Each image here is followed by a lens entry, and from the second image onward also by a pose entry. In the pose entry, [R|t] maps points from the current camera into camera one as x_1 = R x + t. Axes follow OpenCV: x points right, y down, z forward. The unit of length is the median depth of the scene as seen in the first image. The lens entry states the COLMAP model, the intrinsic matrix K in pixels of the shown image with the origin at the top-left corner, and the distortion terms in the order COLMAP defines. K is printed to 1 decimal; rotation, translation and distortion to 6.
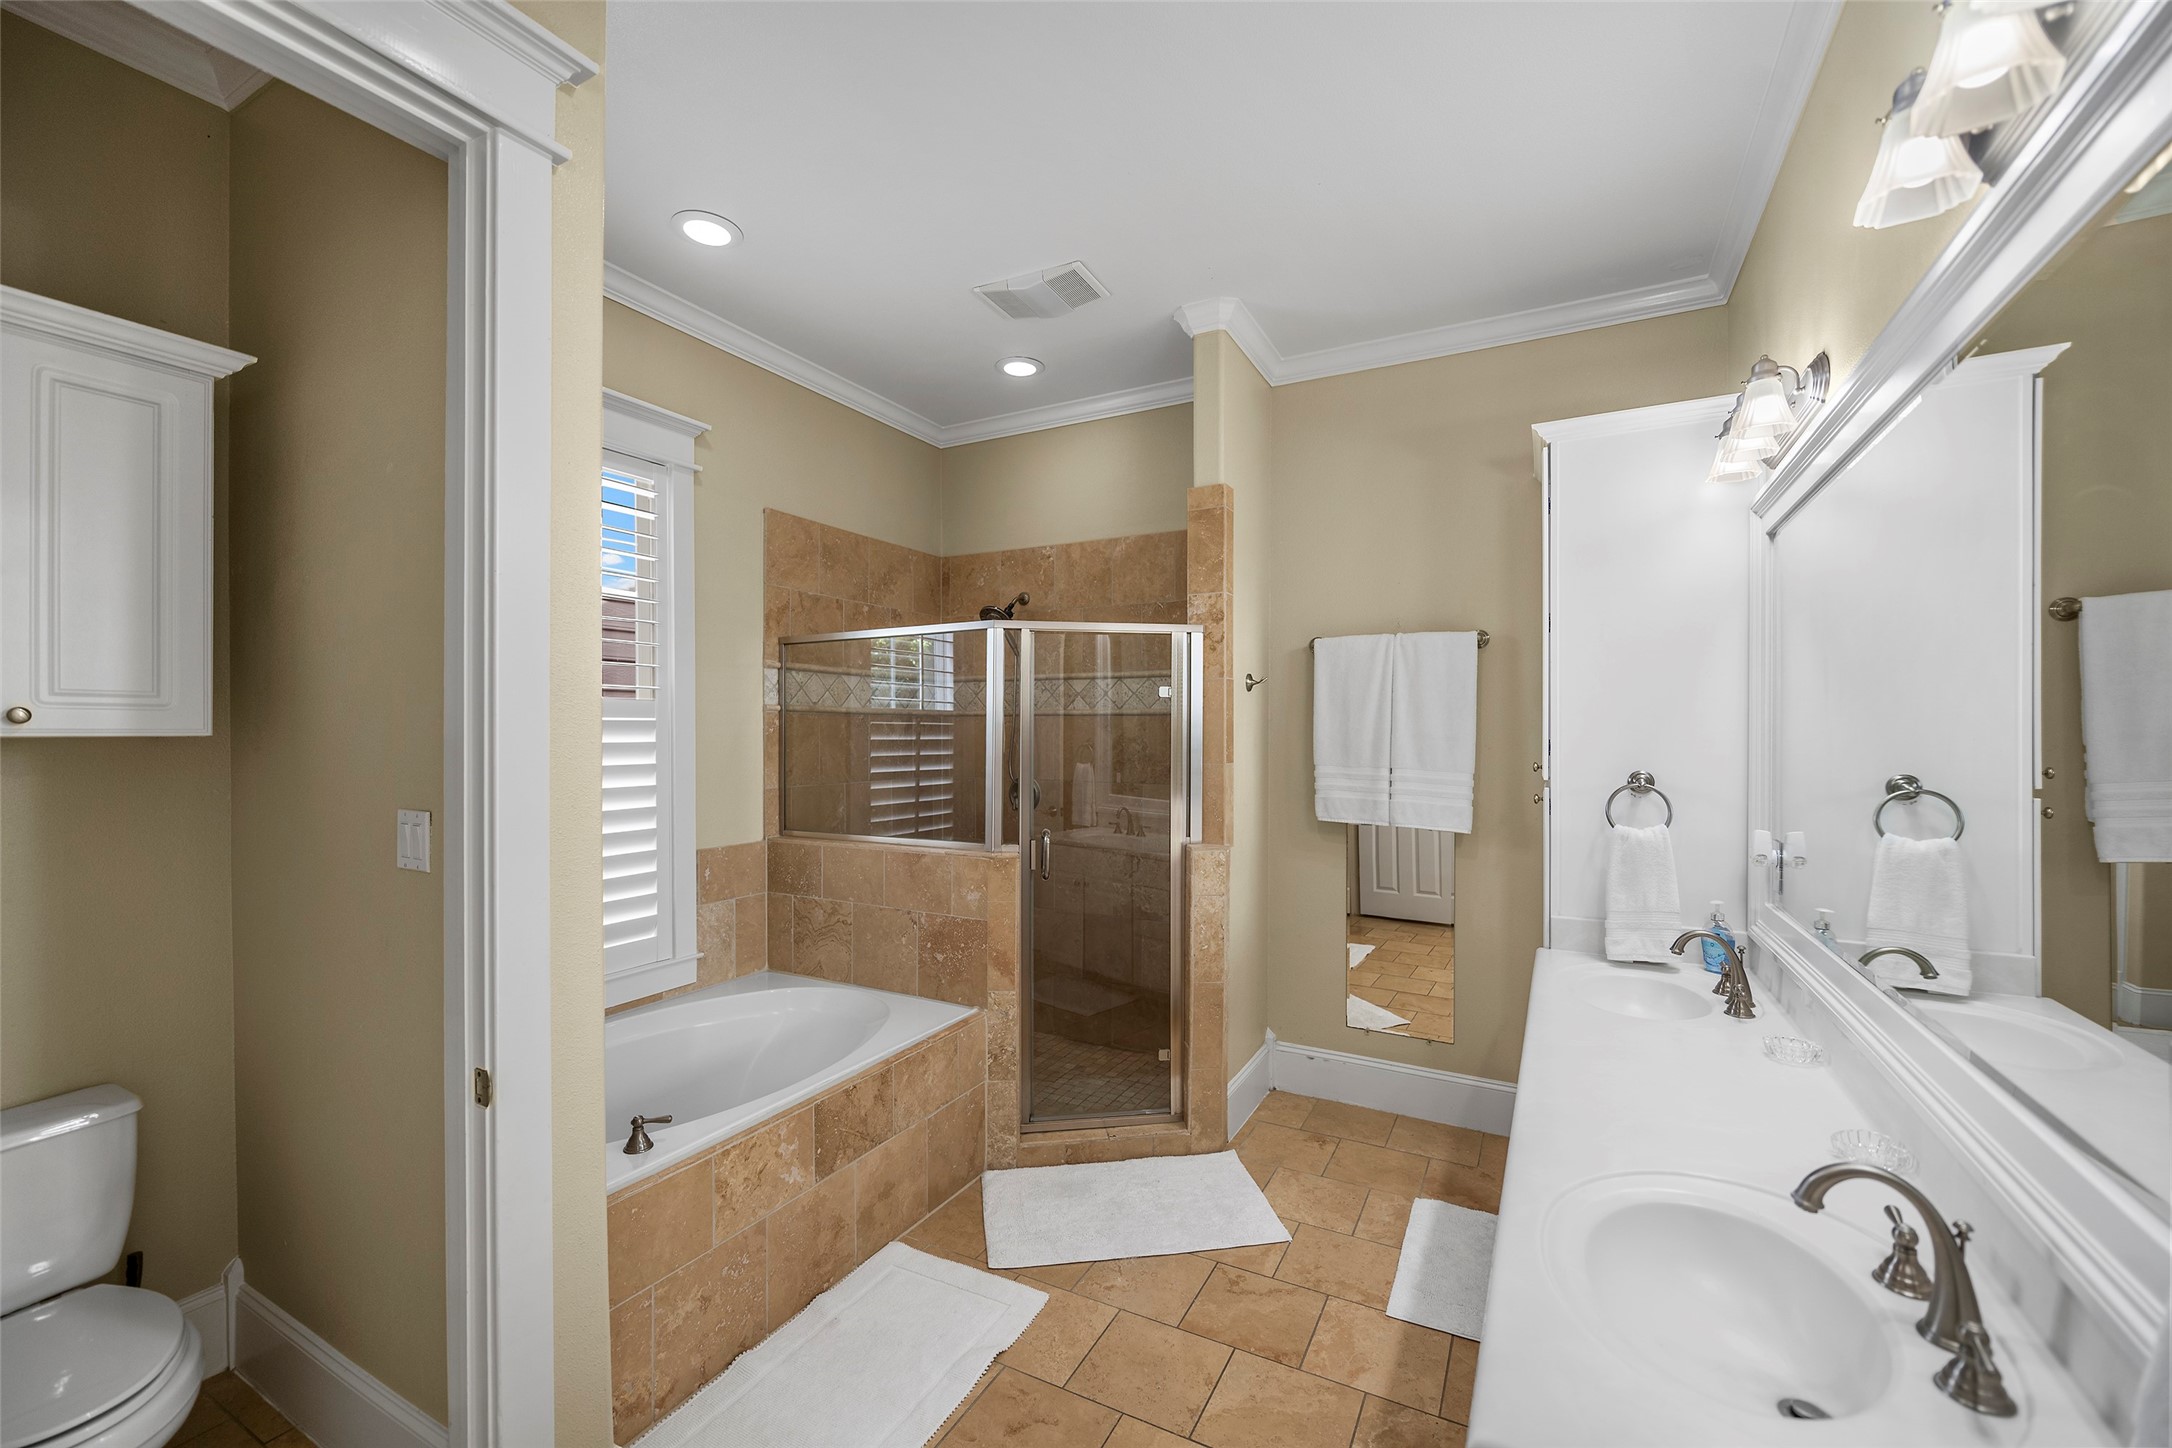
lens RADIAL K [[887.1, 0, 1081.9], [0, 887.1, 727.0], [0, 0, 1]] dist [-0.002808, -0.000197]
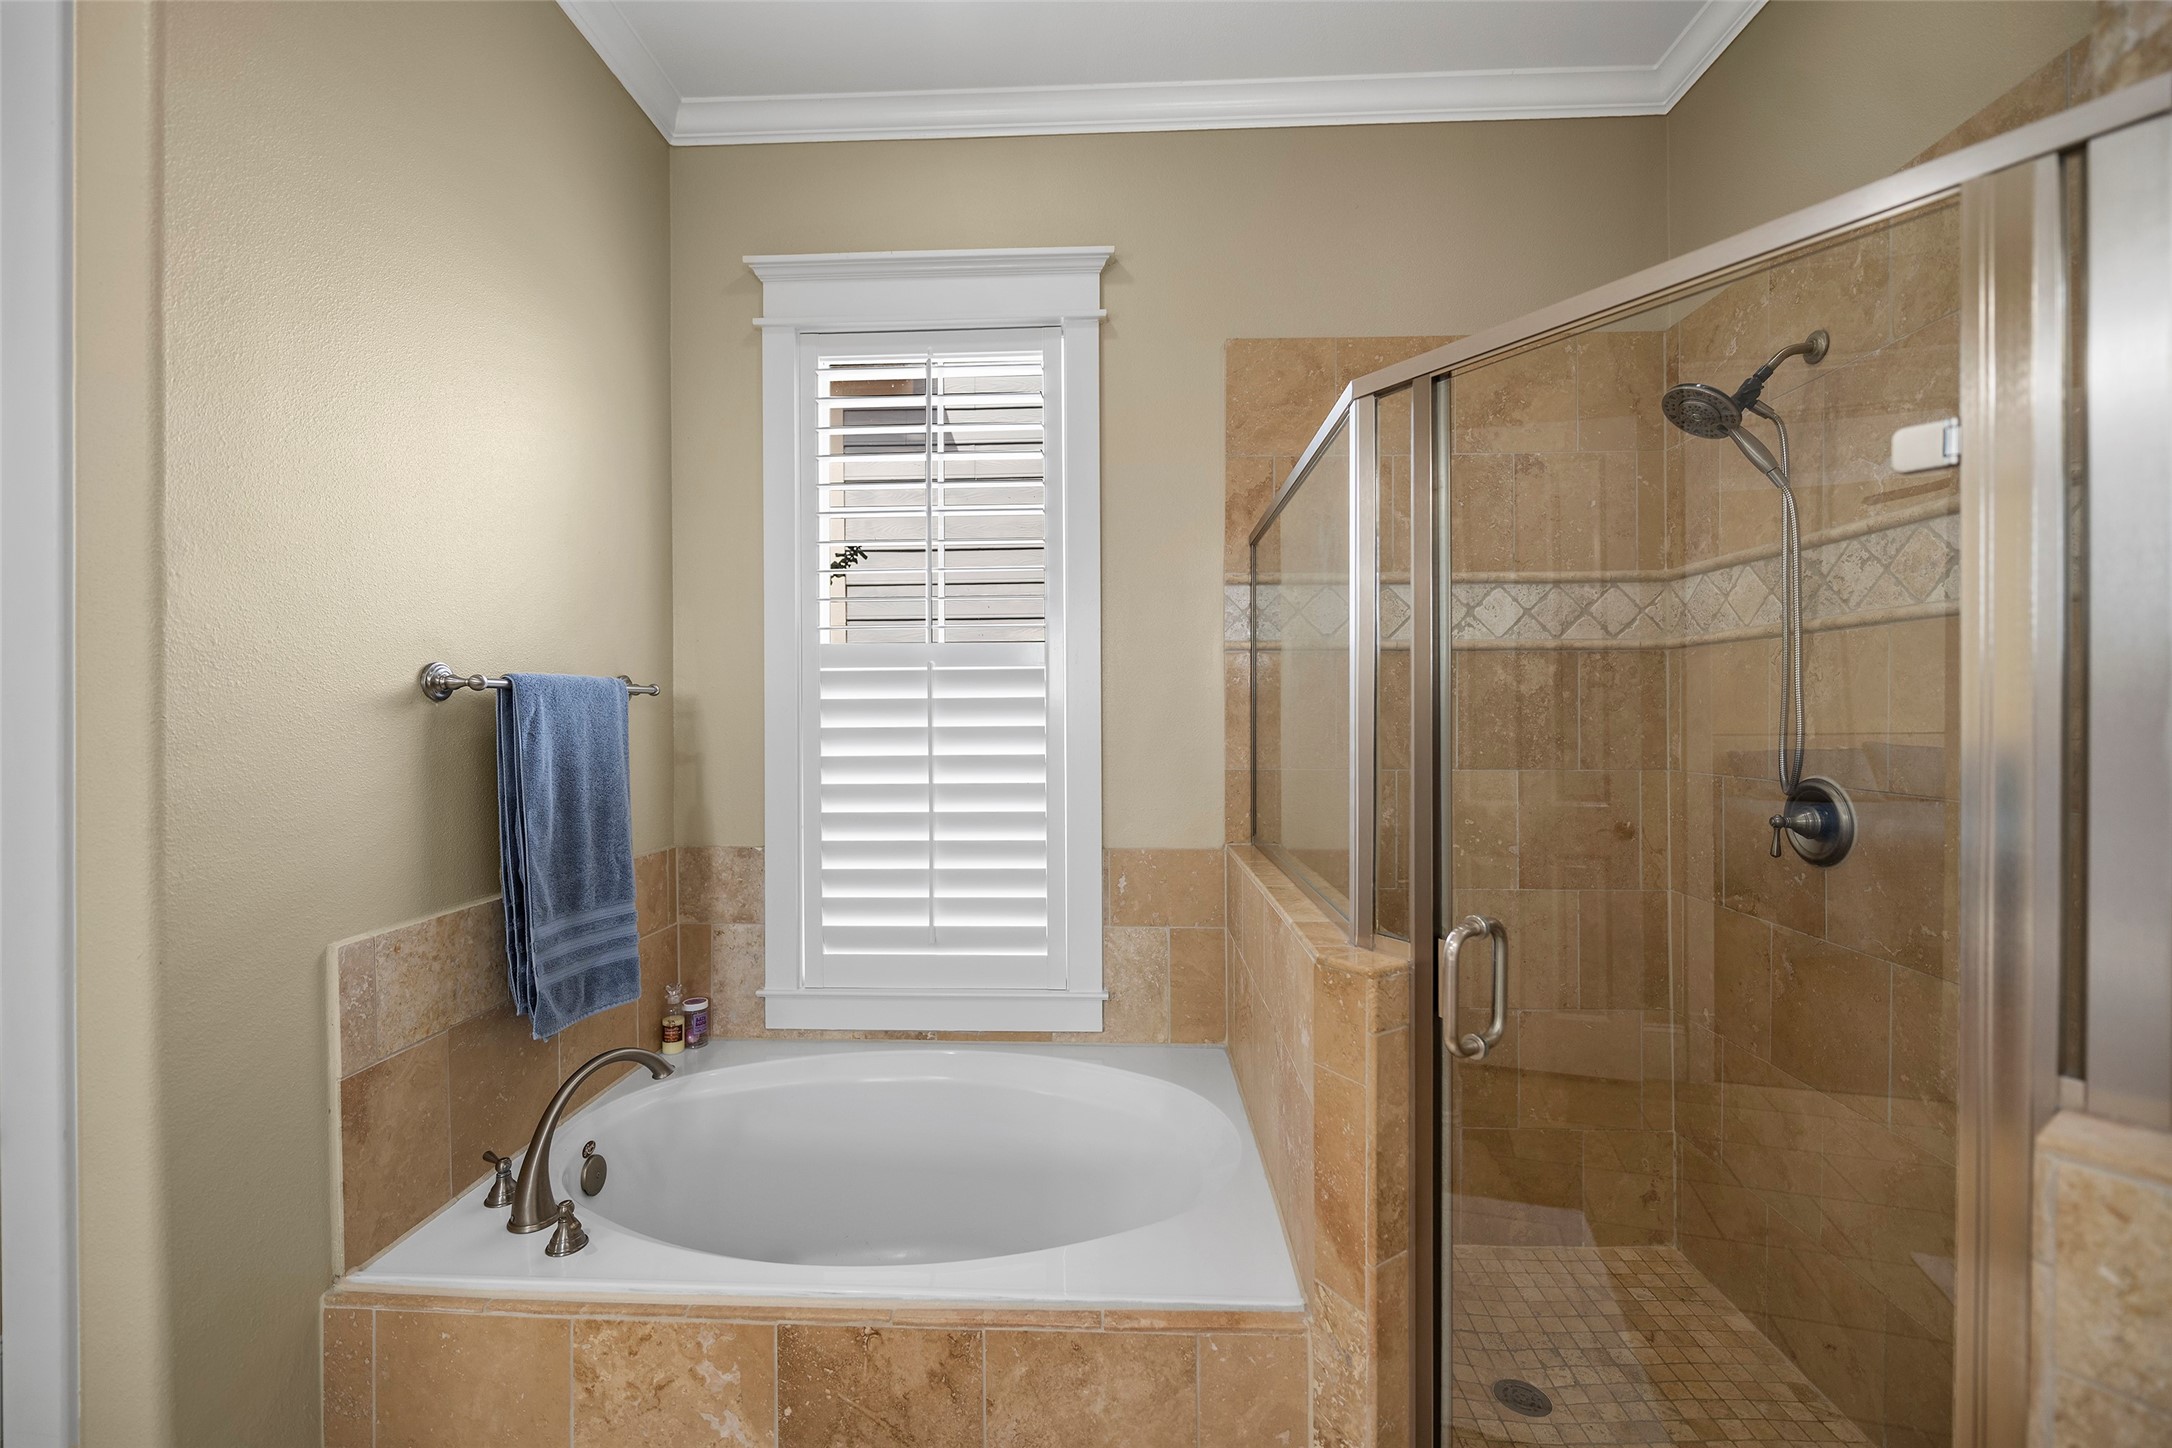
lens RADIAL K [[887.1, 0, 1081.9], [0, 887.1, 727.0], [0, 0, 1]] dist [-0.002808, -0.000197]
pose [[0.437393, 0.006719, -0.899245, 0.279966], [0.006287, 0.999925, 0.010530, 0.045151], [0.899248, -0.010260, 0.437318, 0.929511]]
